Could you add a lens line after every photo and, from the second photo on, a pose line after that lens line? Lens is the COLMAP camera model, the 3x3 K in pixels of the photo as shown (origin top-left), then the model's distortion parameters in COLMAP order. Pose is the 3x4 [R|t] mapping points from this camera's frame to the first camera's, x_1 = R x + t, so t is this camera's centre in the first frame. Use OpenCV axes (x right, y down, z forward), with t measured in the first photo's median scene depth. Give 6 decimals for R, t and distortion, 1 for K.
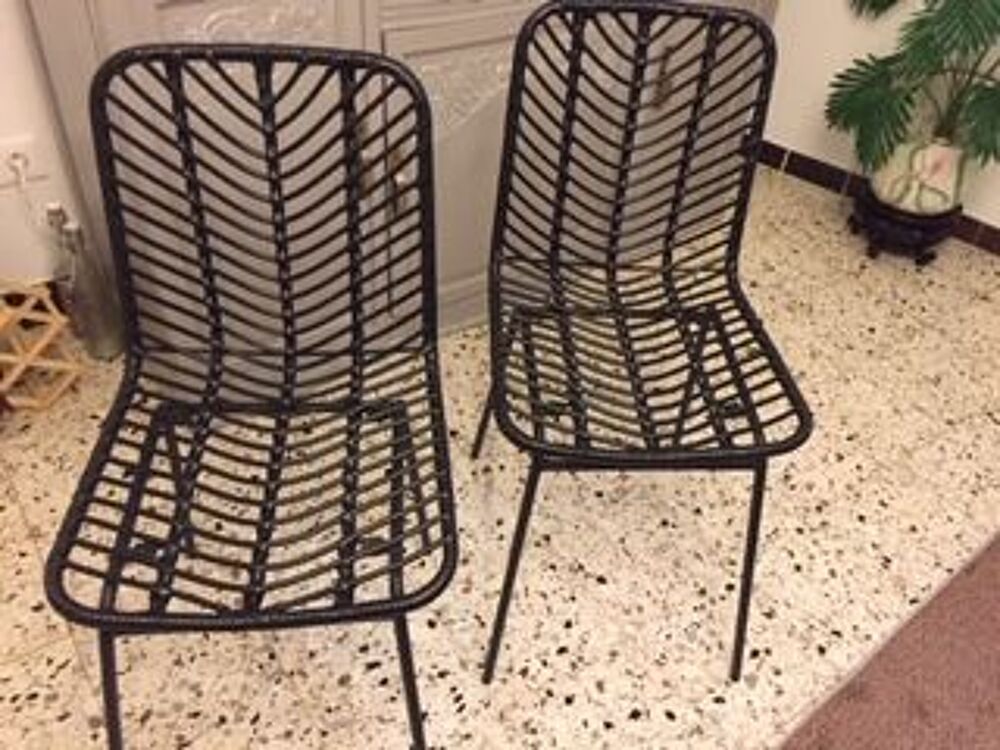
lens RADIAL K [[864.0, 0, 502.8], [0, 864.0, 374.0], [0, 0, 1]] dist [0.054143, -0.081054]
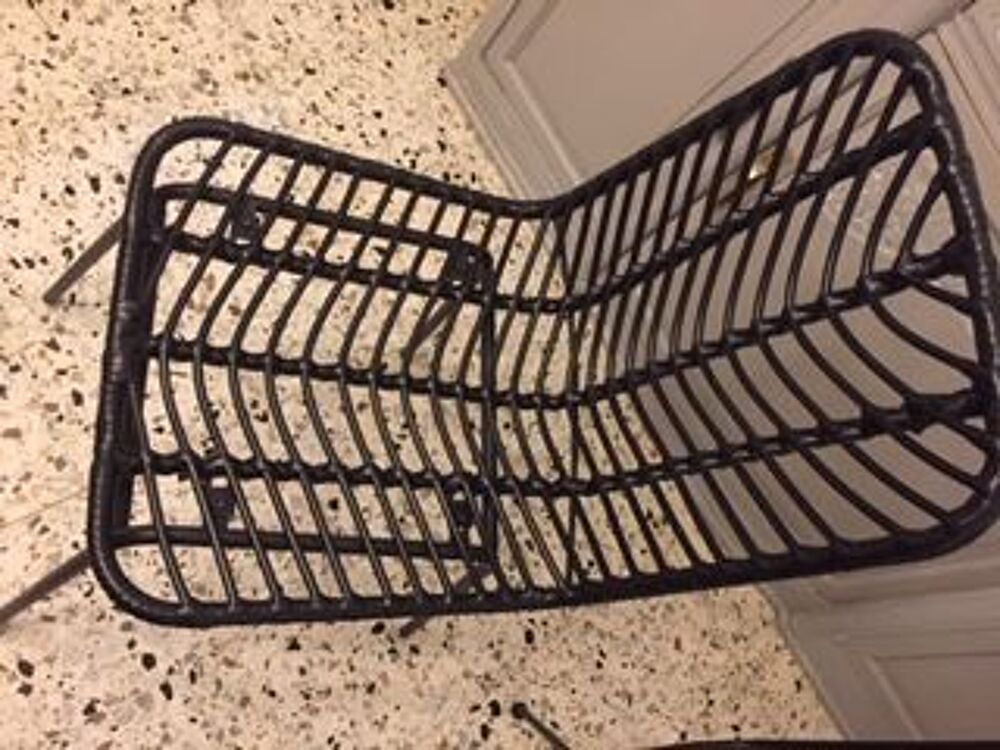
lens RADIAL K [[864.0, 0, 500.4], [0, 864.0, 371.7], [0, 0, 1]] dist [0.054143, -0.081054]
pose [[-0.008041, 0.908447, -0.417923, 0.317480], [-0.926558, 0.150408, 0.344771, -0.257719], [0.376065, 0.390002, 0.840520, 0.418614]]
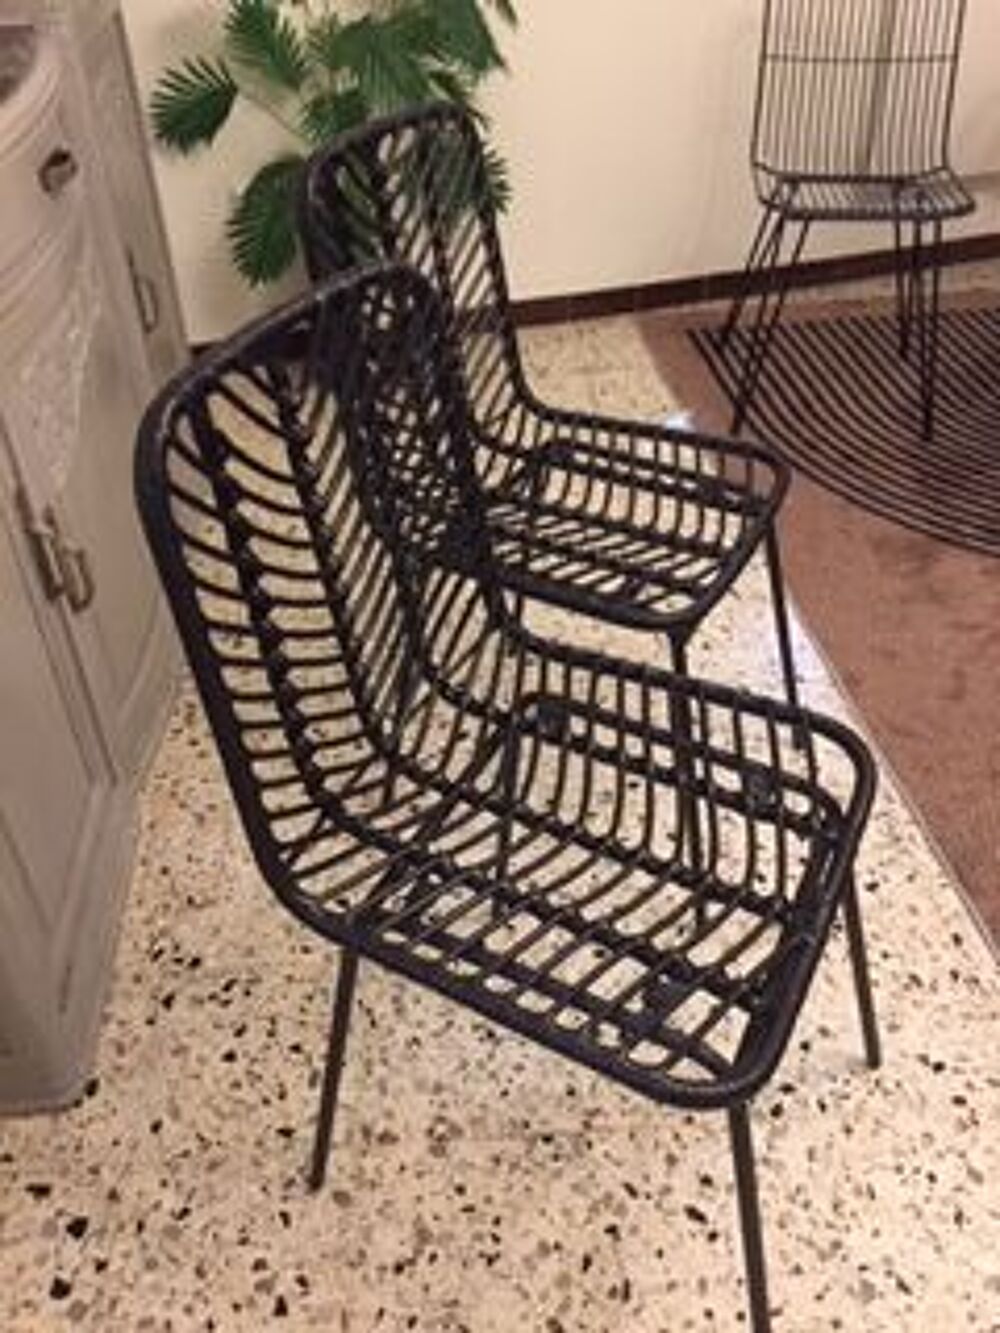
lens RADIAL K [[1151.8, 0, 501.2], [0, 1151.8, 670.6], [0, 0, 1]] dist [0.054143, -0.081054]
pose [[0.525438, -0.585139, 0.617679, -0.537429], [0.591068, 0.773227, 0.229691, -0.167896], [-0.612008, 0.244402, 0.752140, 0.198199]]
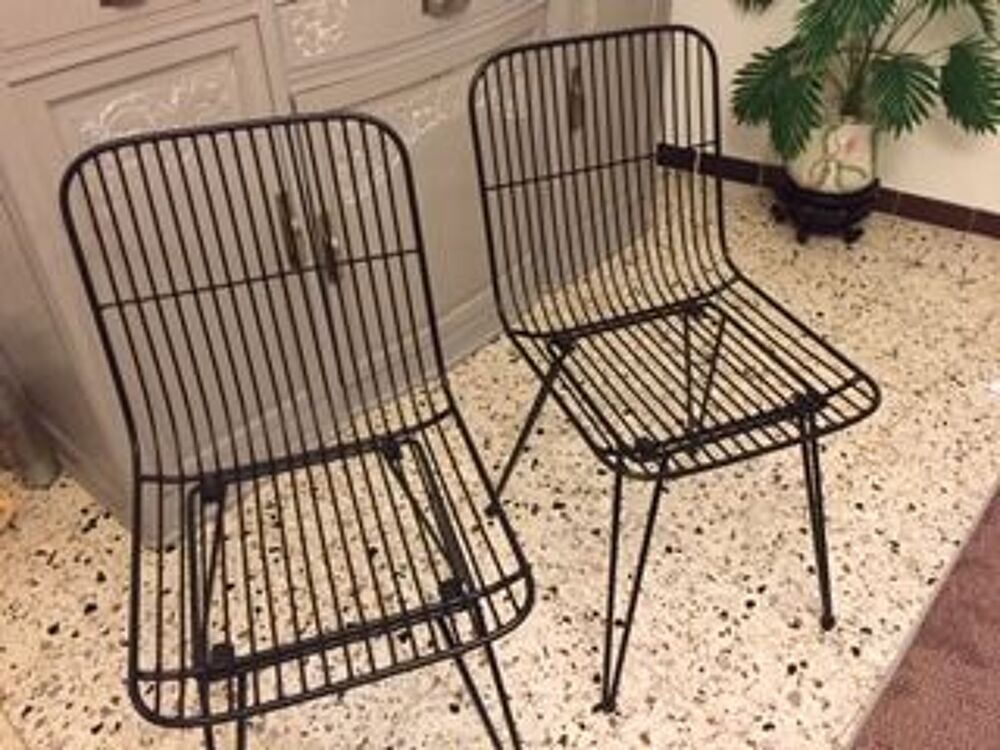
lens RADIAL K [[864.0, 0, 499.9], [0, 864.0, 375.1], [0, 0, 1]] dist [0.054143, -0.081054]
pose [[0.981127, -0.173415, 0.085544, -0.045599], [0.176437, 0.983882, -0.029081, -0.023525], [-0.079122, 0.043626, 0.995910, 0.048404]]
